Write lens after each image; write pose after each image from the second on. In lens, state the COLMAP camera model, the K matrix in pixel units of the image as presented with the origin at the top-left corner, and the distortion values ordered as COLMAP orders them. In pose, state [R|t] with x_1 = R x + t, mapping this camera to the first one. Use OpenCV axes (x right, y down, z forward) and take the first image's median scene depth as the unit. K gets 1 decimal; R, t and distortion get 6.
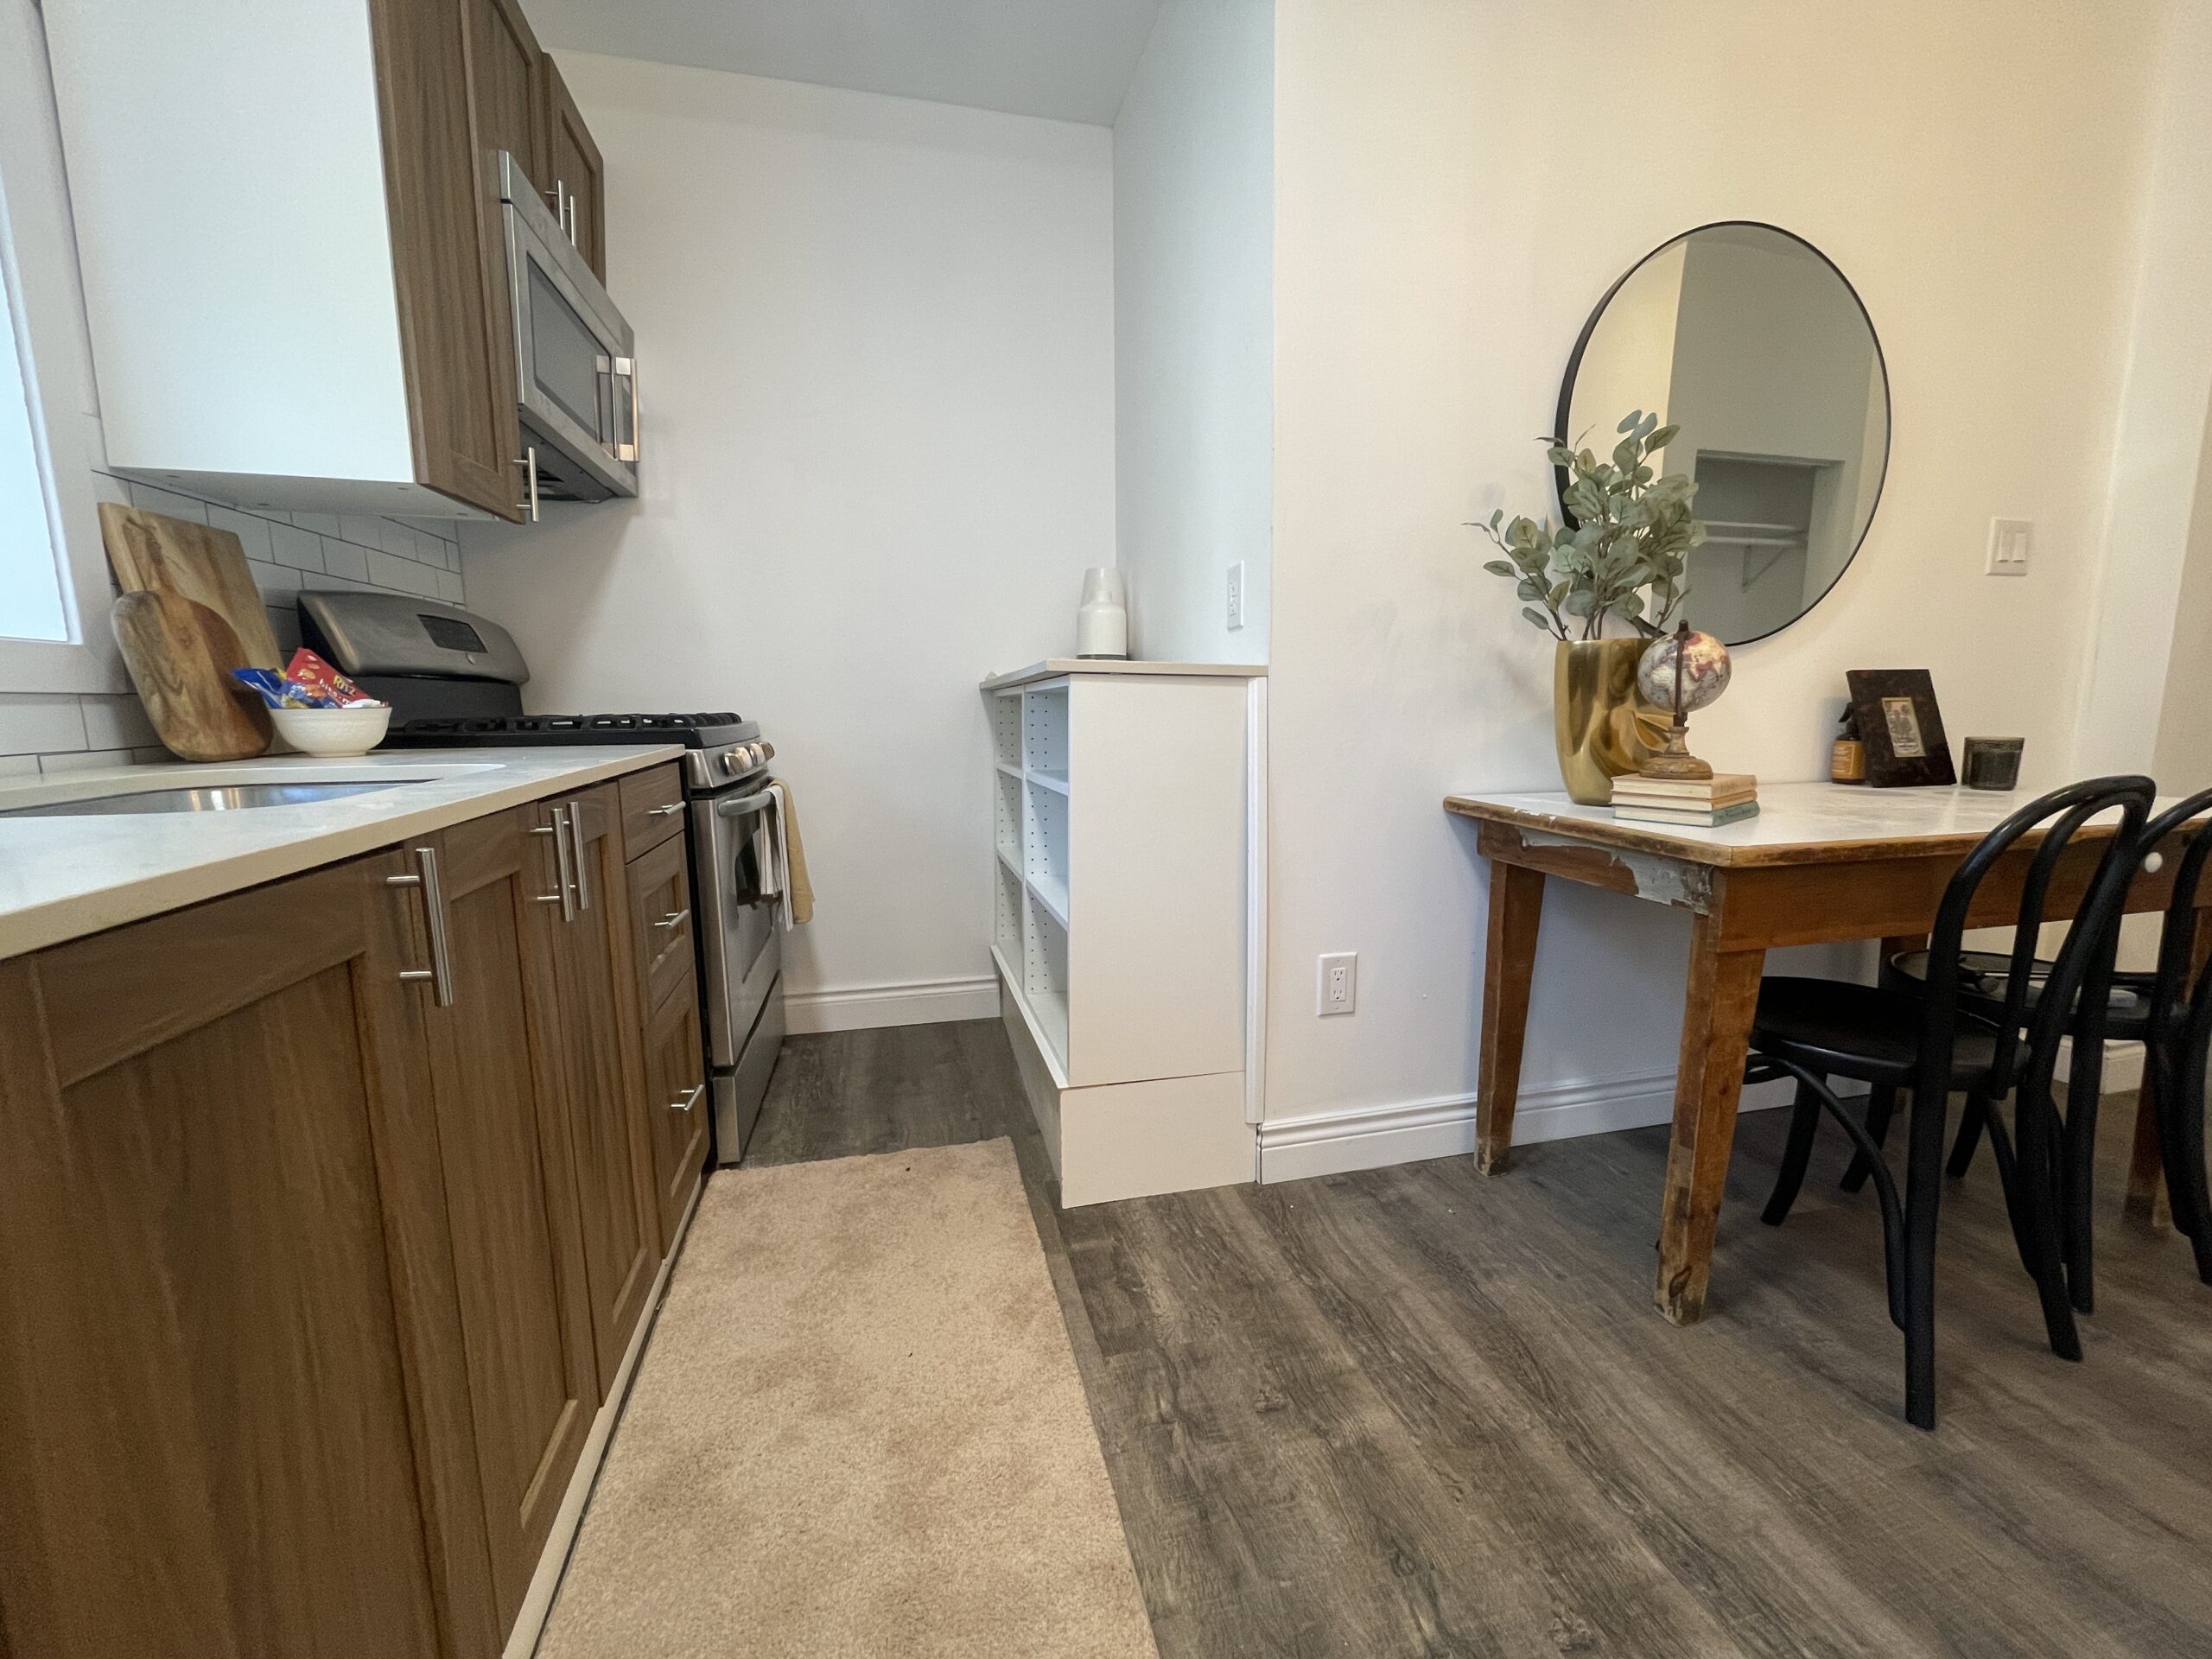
lens RADIAL K [[890.1, 0, 1103.2], [0, 890.1, 836.1], [0, 0, 1]] dist [-0.000860, 0.000228]
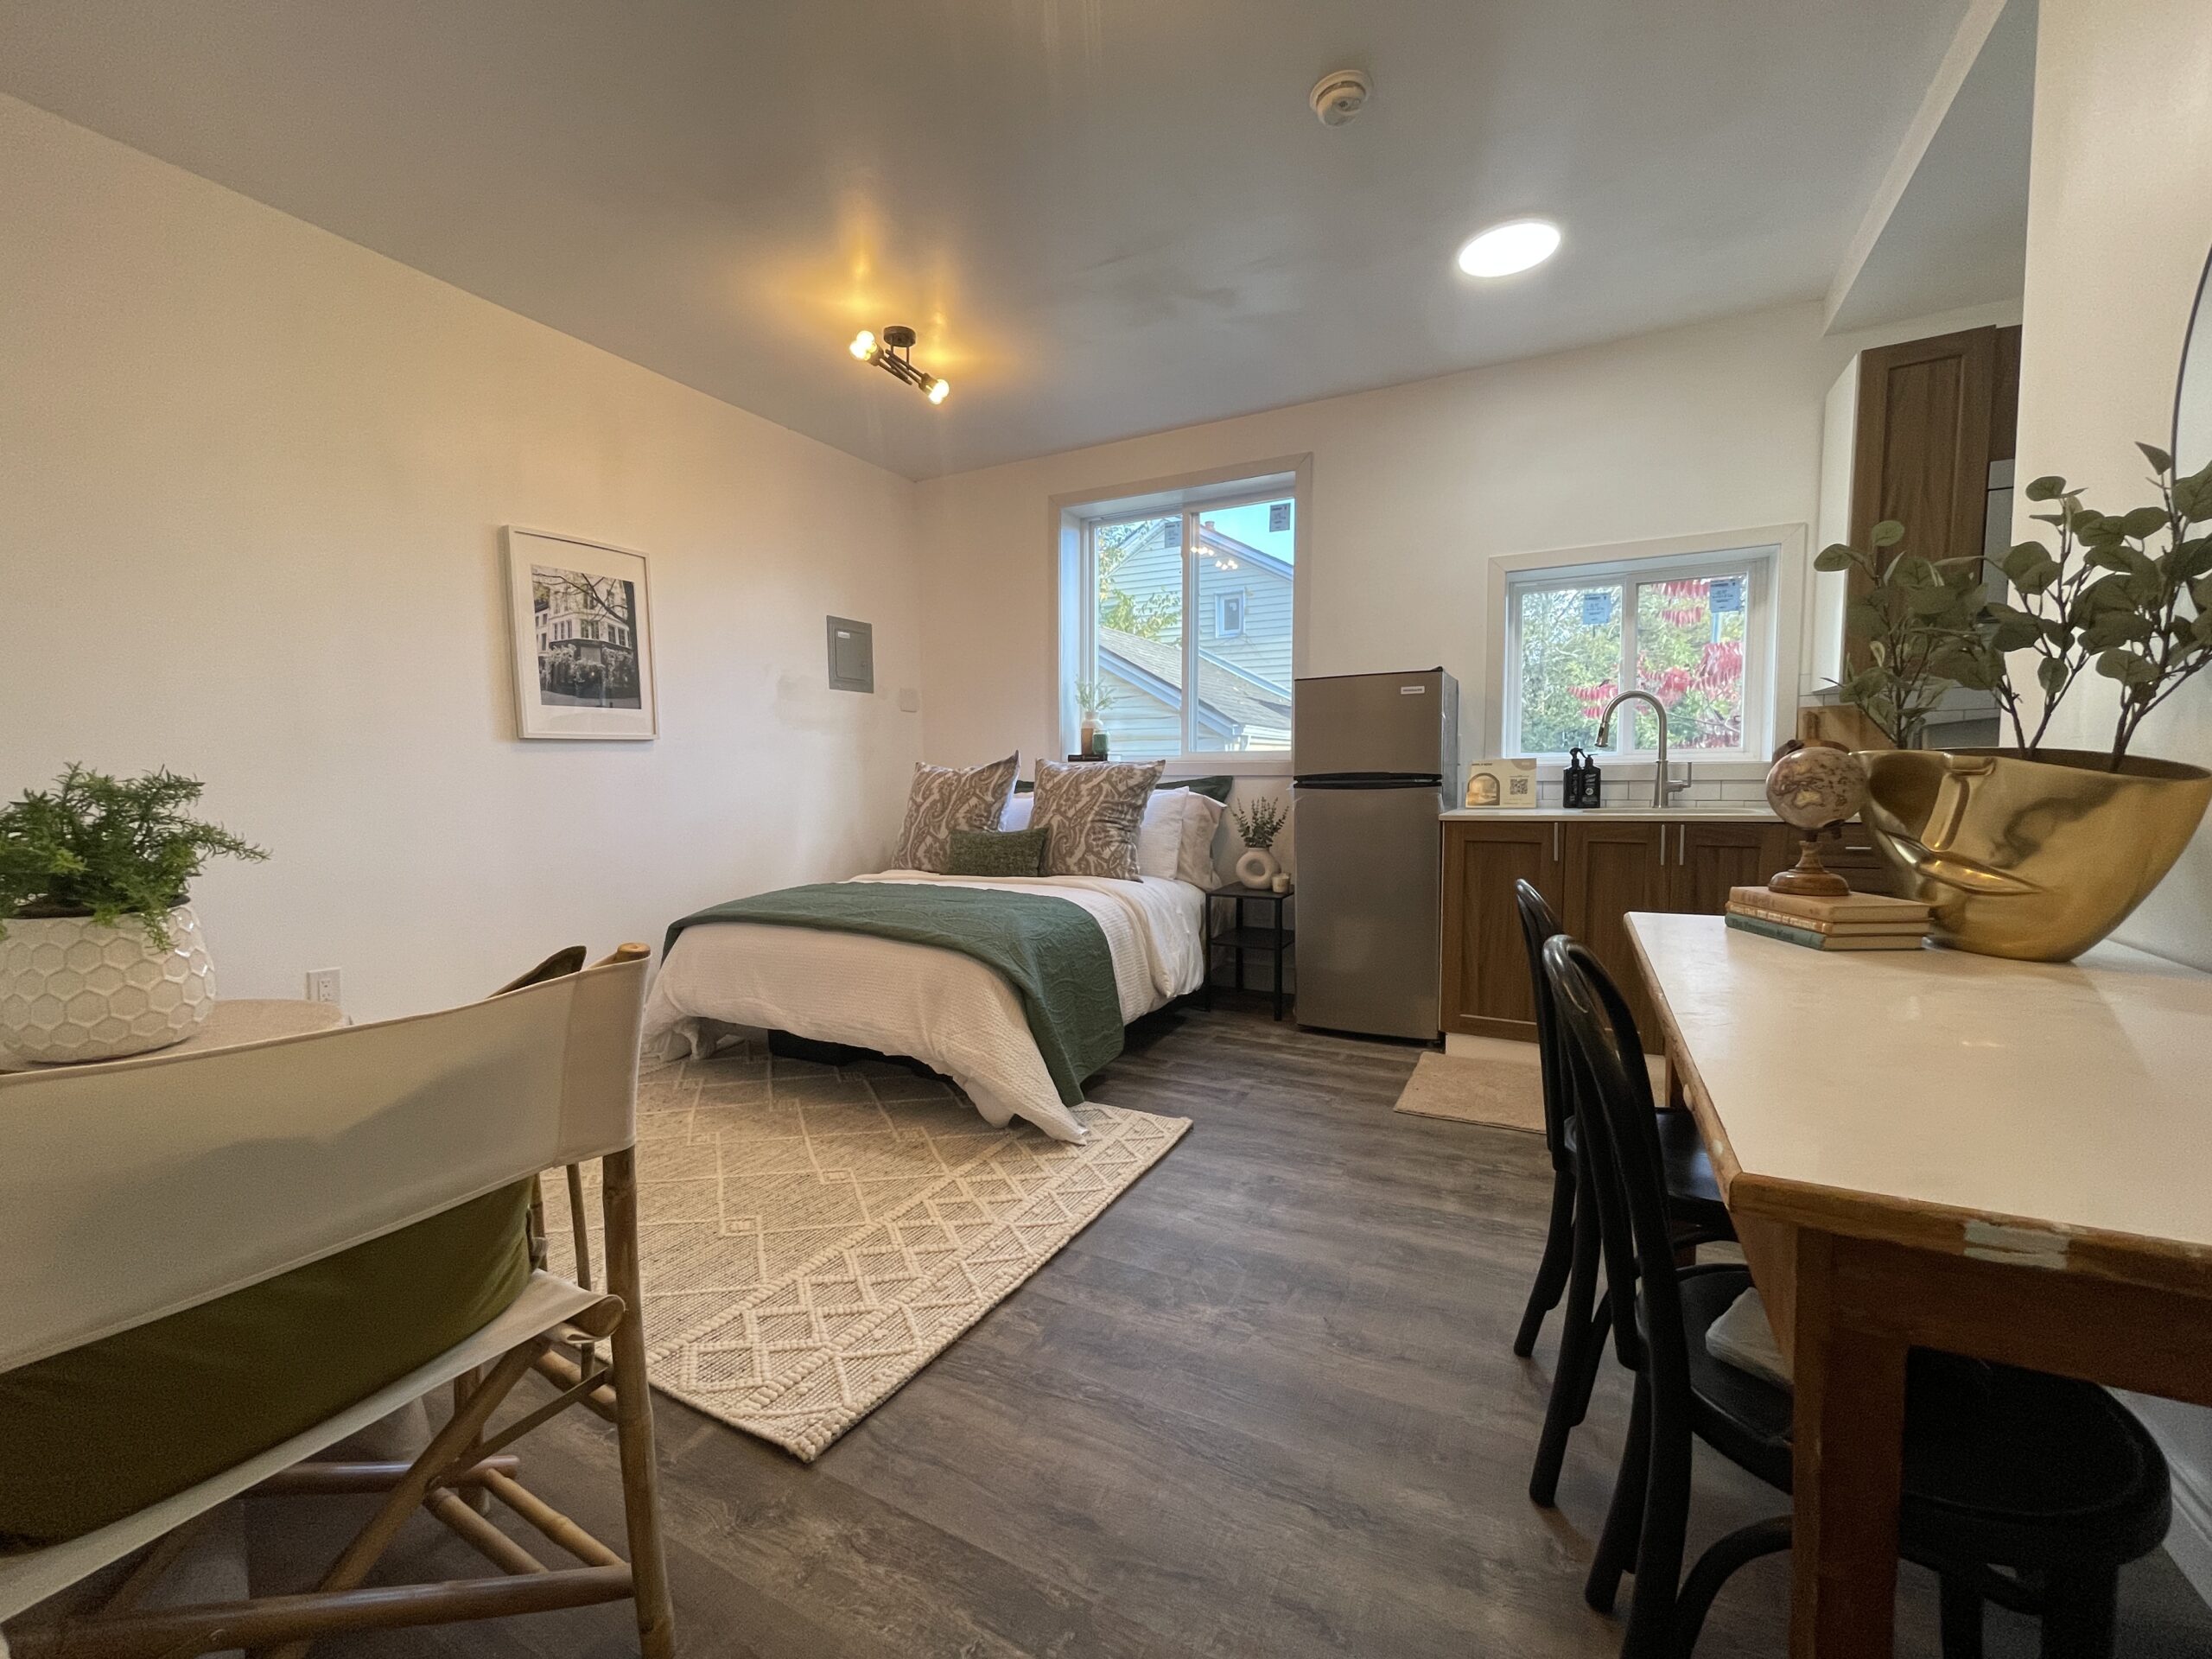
lens RADIAL K [[890.1, 0, 1109.7], [0, 890.1, 834.0], [0, 0, 1]] dist [-0.000860, 0.000228]
pose [[-0.667105, 0.062460, -0.742341, 1.755497], [-0.093763, 0.981515, 0.166844, -0.203262], [0.739039, 0.180906, -0.648917, 1.009464]]
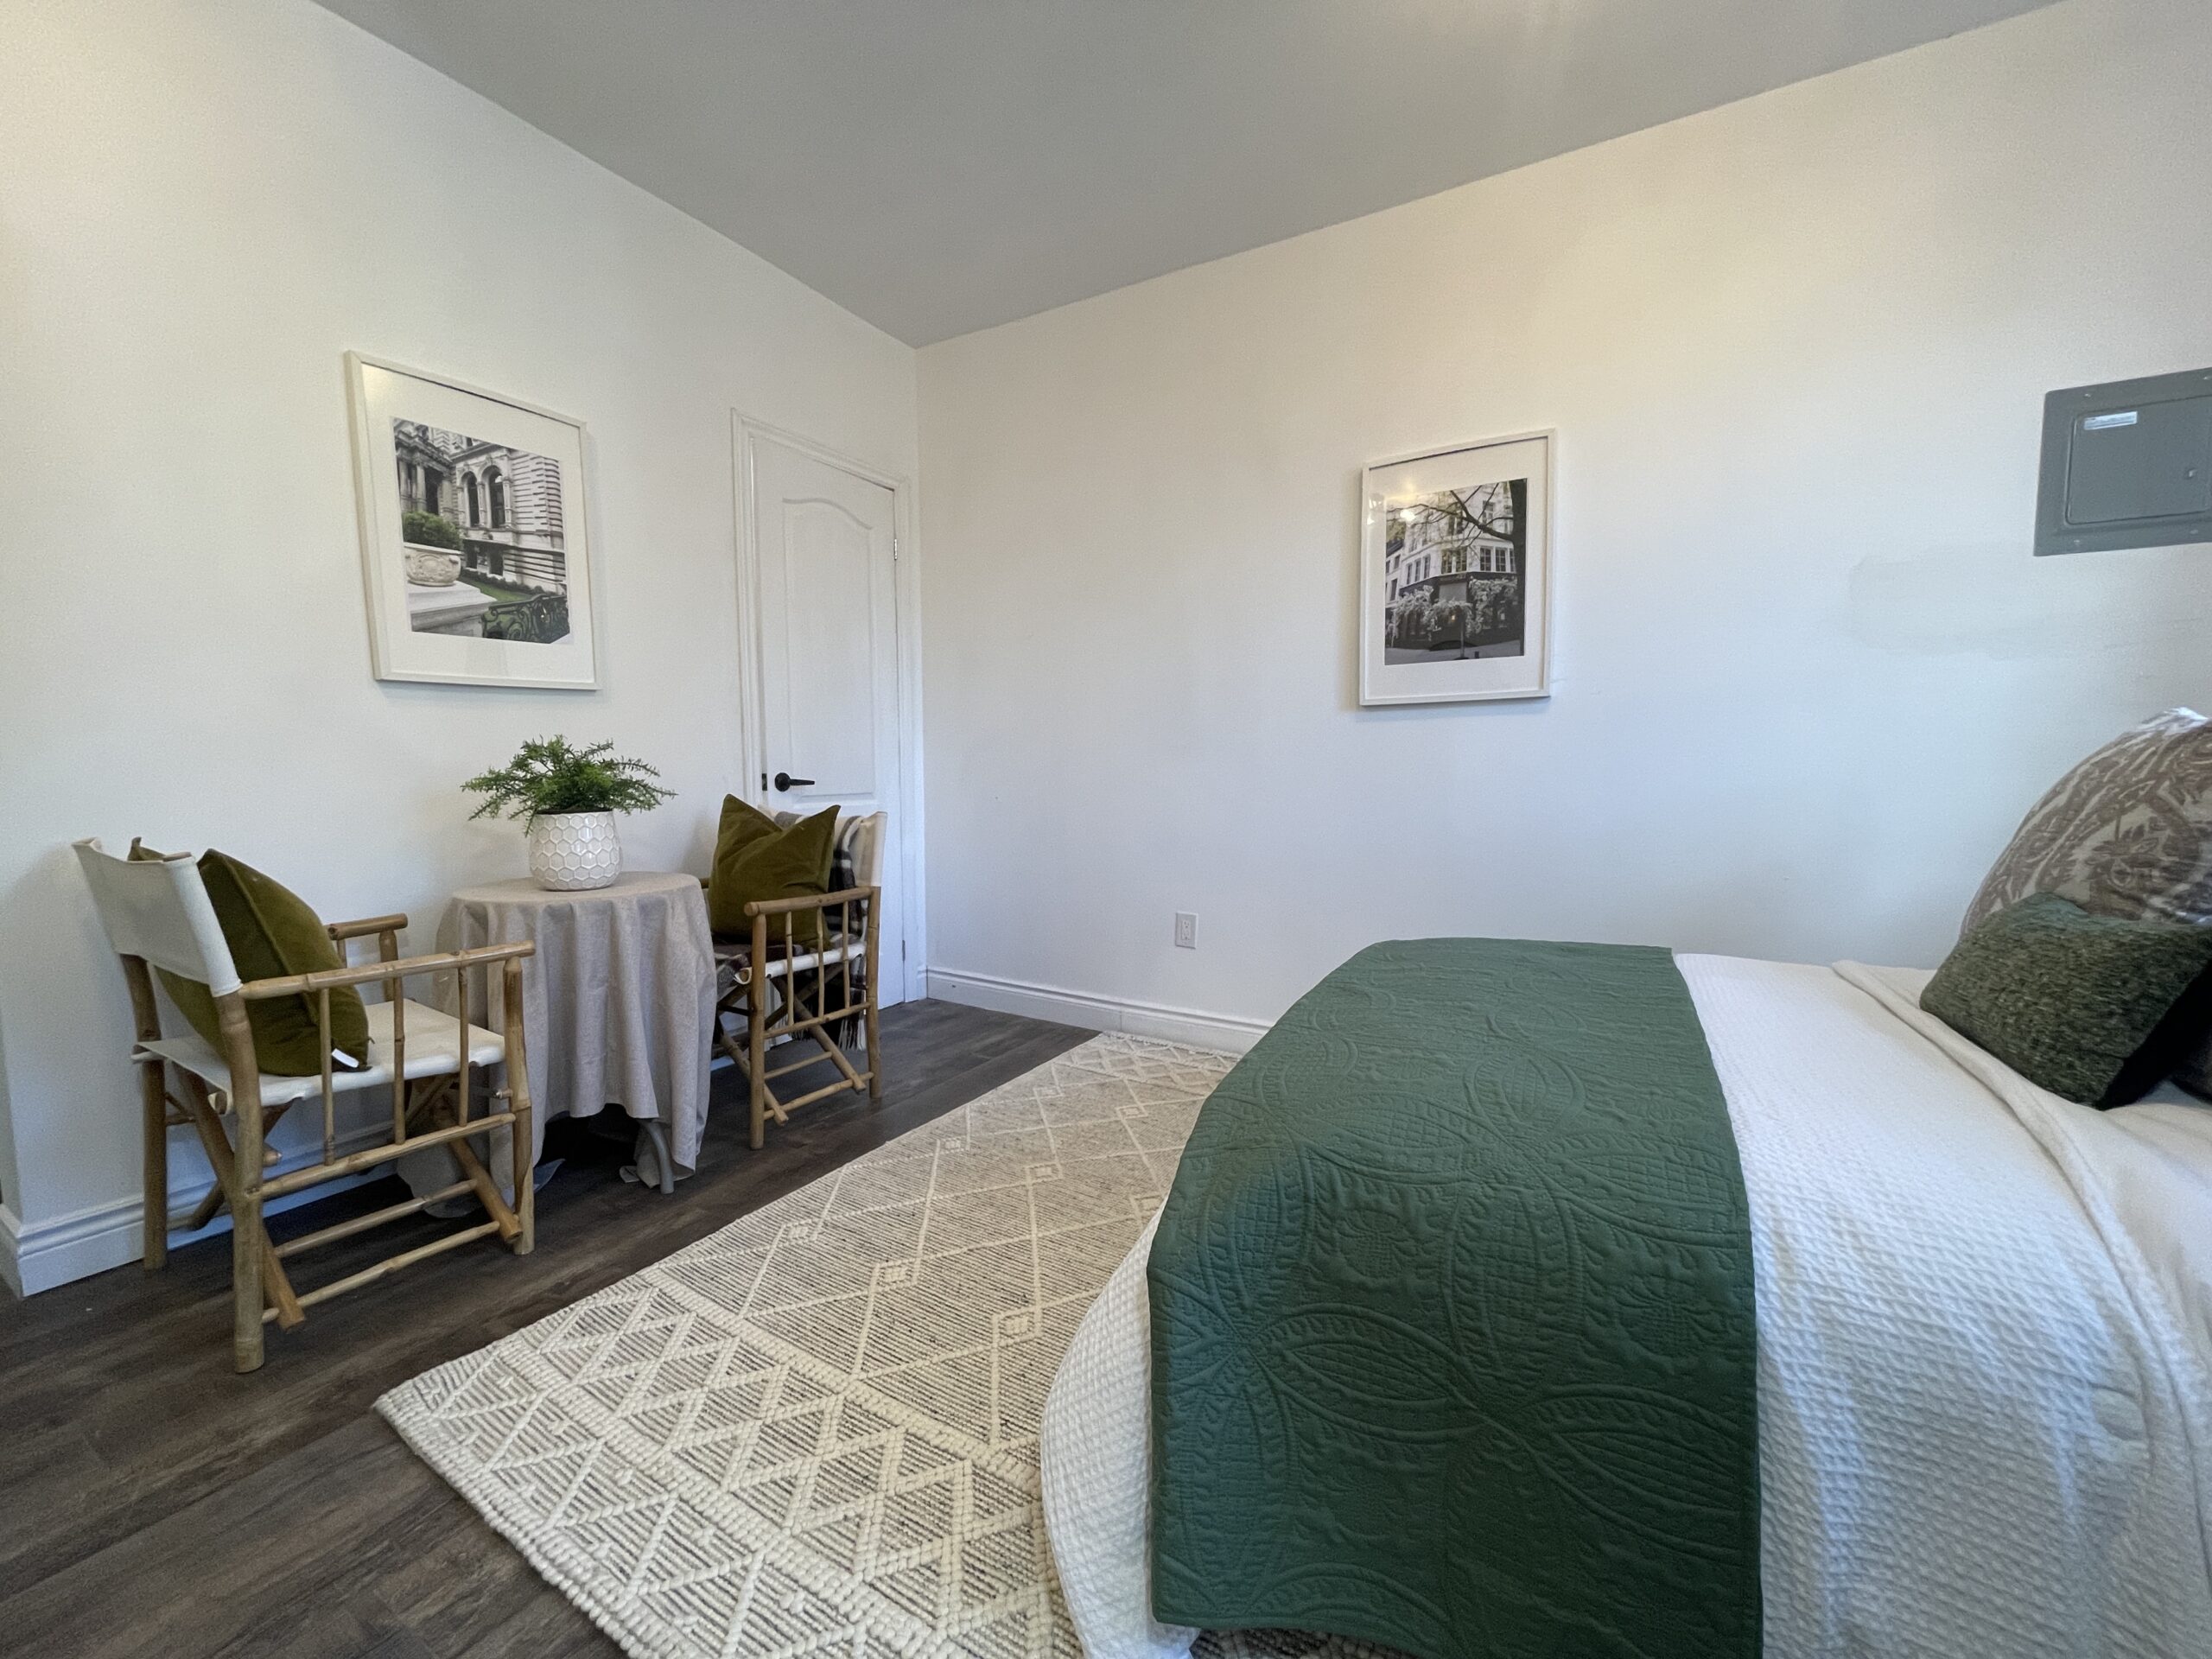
lens RADIAL K [[890.1, 0, 1088.5], [0, 890.1, 834.1], [0, 0, 1]] dist [-0.000860, 0.000228]
pose [[-0.710238, -0.051939, 0.702043, 0.211368], [0.103320, 0.978784, 0.176939, -0.071897], [-0.696338, 0.198204, -0.689803, 0.330870]]
